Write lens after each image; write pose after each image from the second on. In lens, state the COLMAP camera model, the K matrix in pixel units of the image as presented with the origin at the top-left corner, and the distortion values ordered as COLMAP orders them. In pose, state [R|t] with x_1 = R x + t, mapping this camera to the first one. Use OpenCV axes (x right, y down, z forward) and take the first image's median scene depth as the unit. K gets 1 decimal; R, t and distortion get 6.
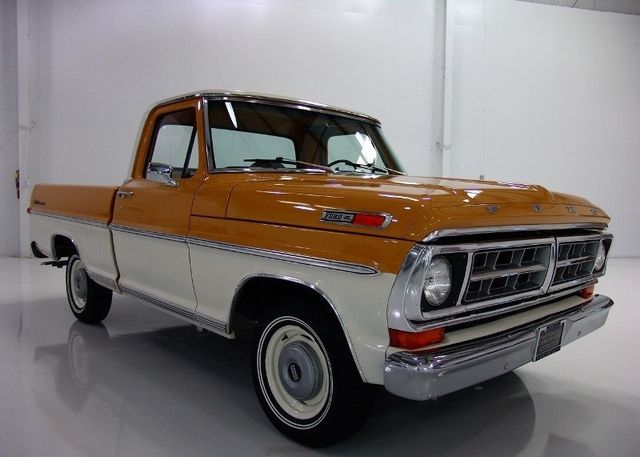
lens RADIAL K [[536.4, 0, 318.8], [0, 536.4, 225.1], [0, 0, 1]] dist [-0.147943, 0.125325]
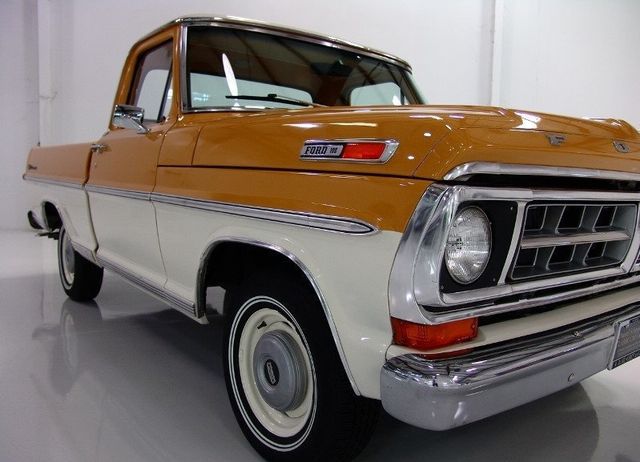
lens RADIAL K [[536.4, 0, 324.1], [0, 536.4, 230.4], [0, 0, 1]] dist [-0.147943, 0.125325]
pose [[0.997148, 0.014460, -0.074069, 0.074890], [-0.011487, 0.999117, 0.040412, 0.048649], [0.074588, -0.039446, 0.996434, 0.271070]]
